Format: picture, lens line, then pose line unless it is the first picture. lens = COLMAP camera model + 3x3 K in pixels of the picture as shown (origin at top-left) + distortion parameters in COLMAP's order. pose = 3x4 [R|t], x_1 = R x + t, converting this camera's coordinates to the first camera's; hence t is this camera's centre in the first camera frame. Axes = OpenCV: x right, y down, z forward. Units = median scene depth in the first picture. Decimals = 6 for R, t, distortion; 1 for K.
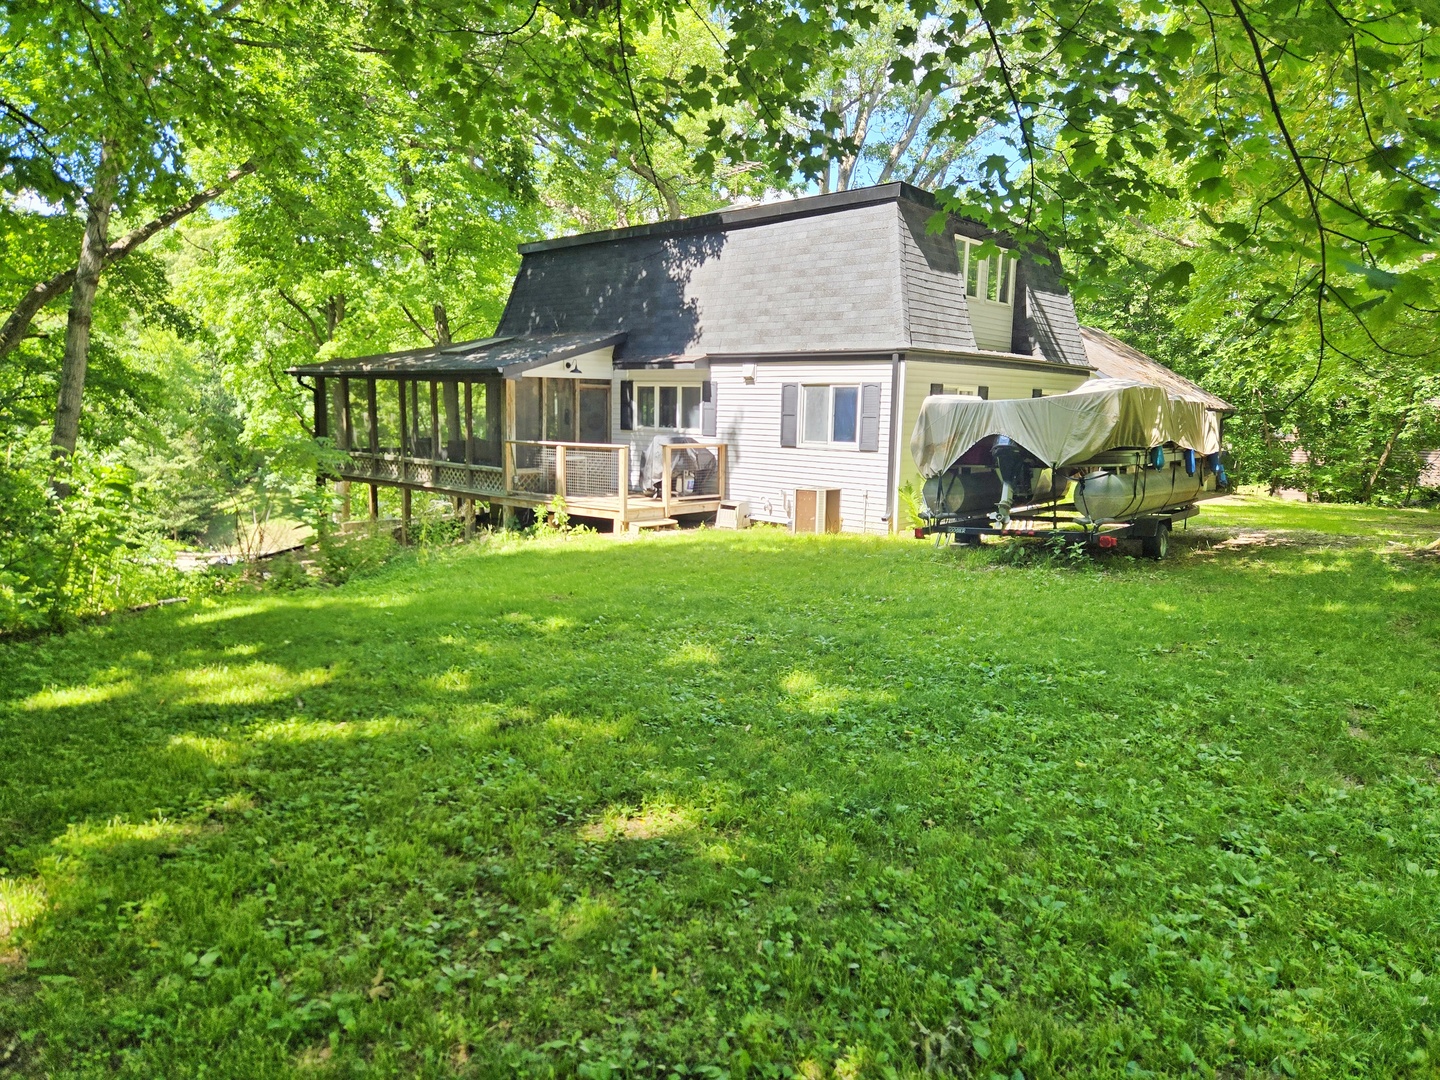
lens RADIAL K [[958.1, 0, 701.1], [0, 958.1, 536.8], [0, 0, 1]] dist [0.126476, 0.000005]
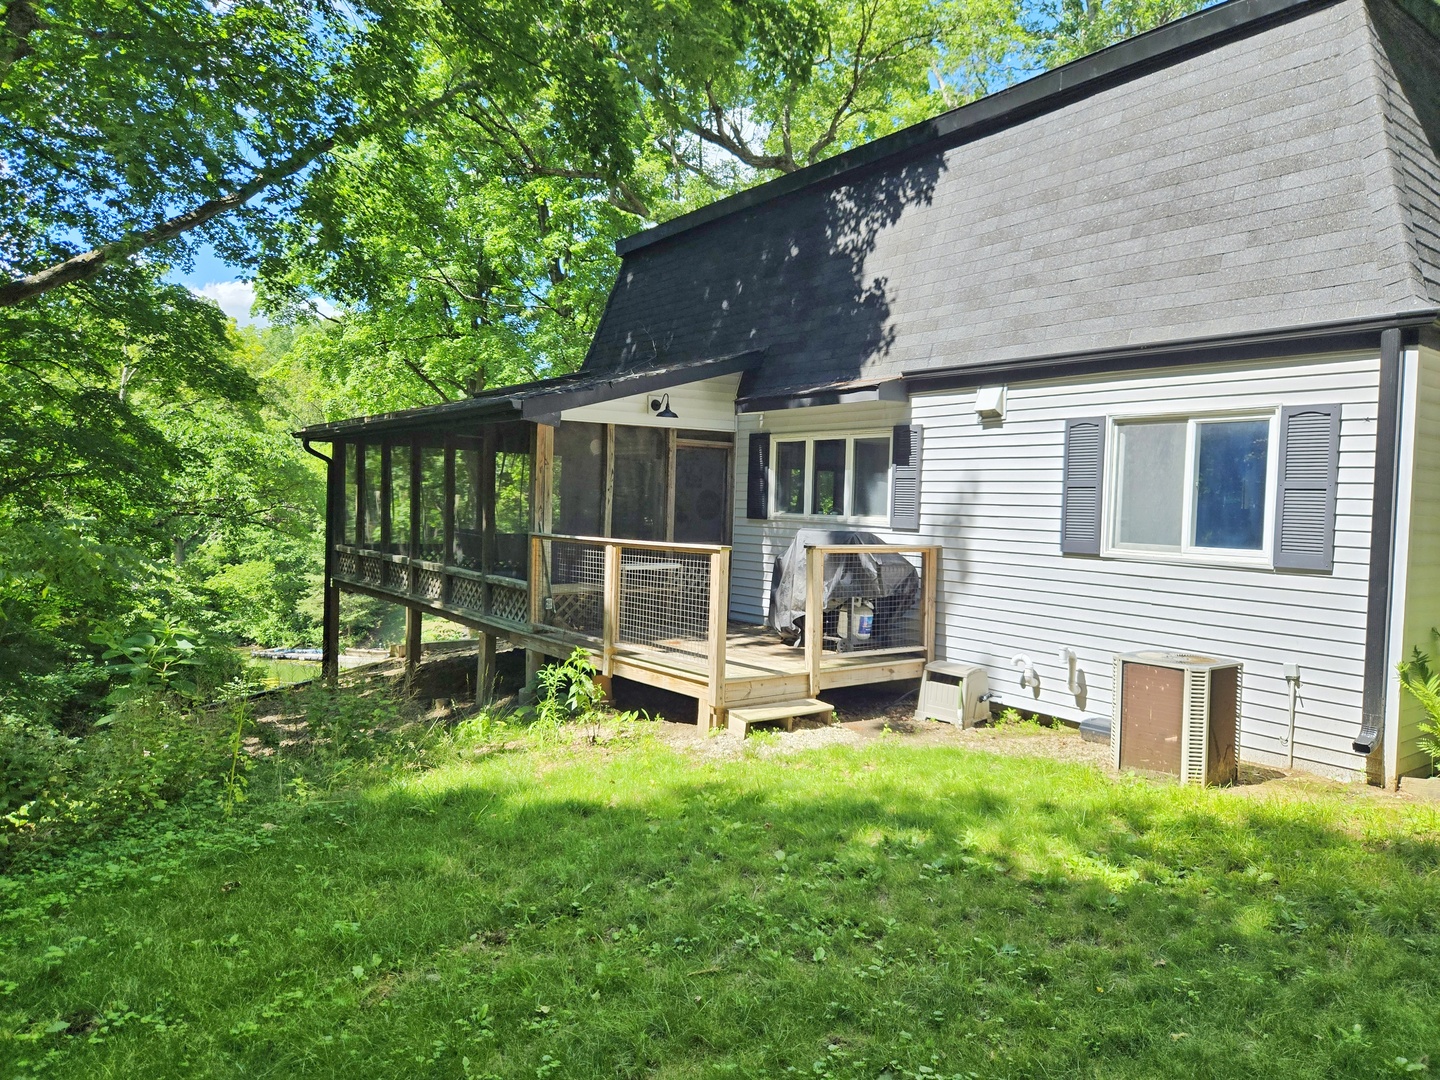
lens RADIAL K [[953.2, 0, 712.5], [0, 953.2, 544.7], [0, 0, 1]] dist [0.052319, -0.057160]
pose [[0.982100, 0.017069, -0.187587, 0.003140], [-0.034465, 0.995357, -0.089869, -0.047544], [0.185182, 0.094726, 0.978128, 0.479935]]
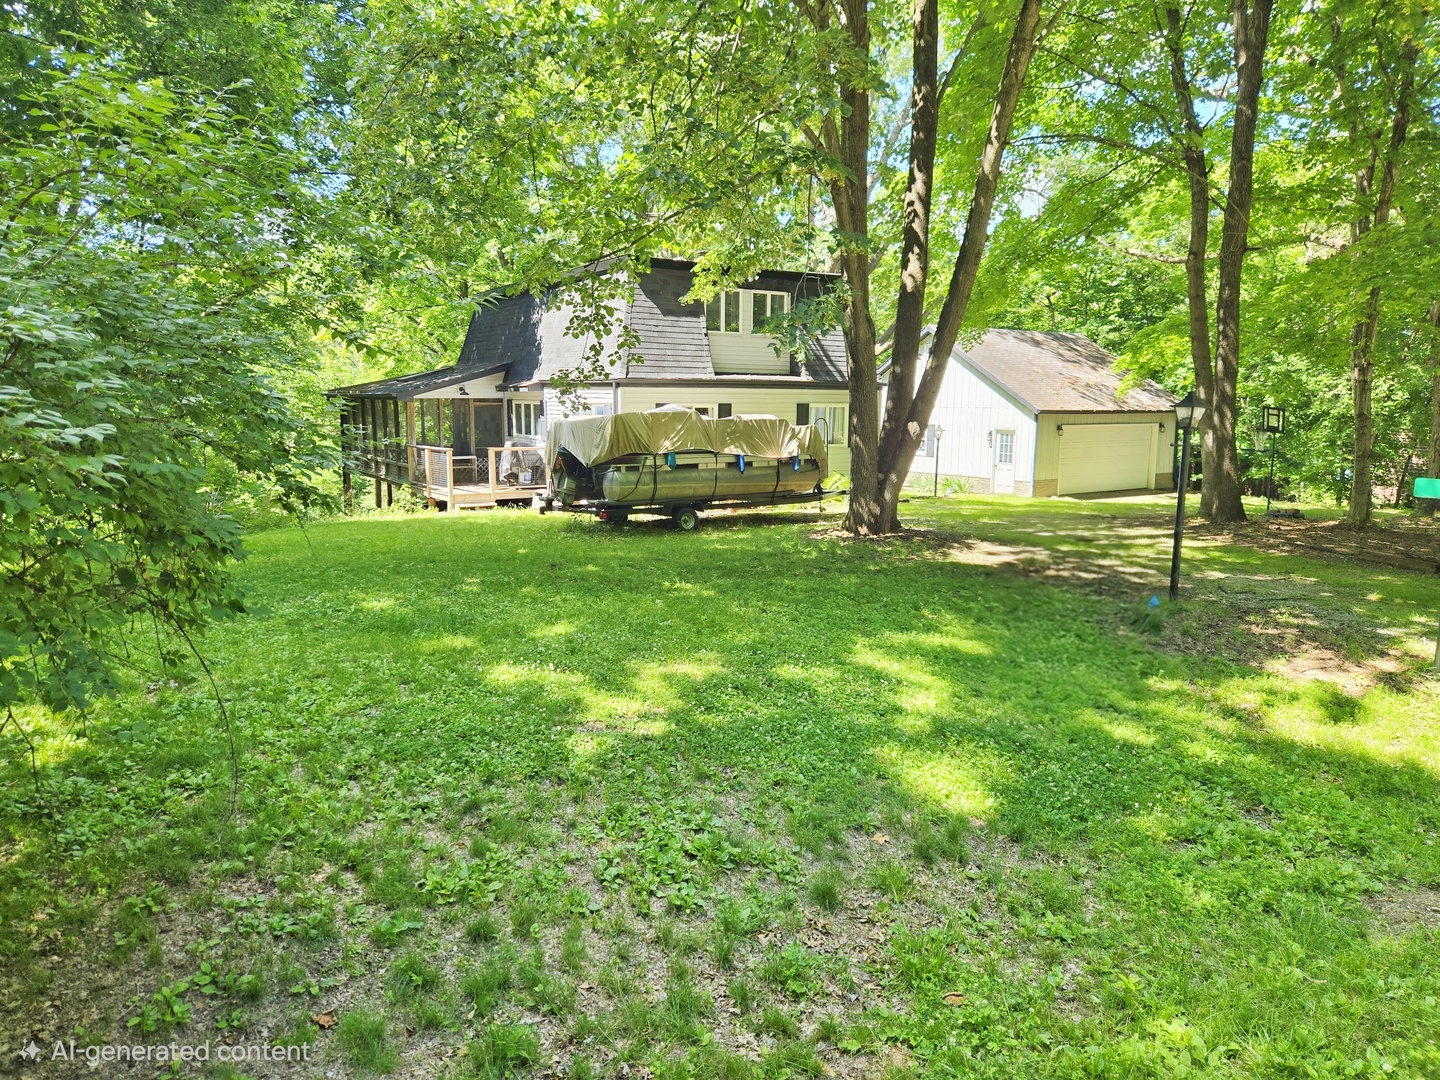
lens RADIAL K [[953.2, 0, 712.5], [0, 953.2, 544.7], [0, 0, 1]] dist [0.052319, -0.057160]
pose [[0.966233, 0.024227, -0.256528, 0.578508], [-0.020703, 0.999651, 0.016430, 0.012147], [0.256836, -0.010564, 0.966397, -0.222559]]
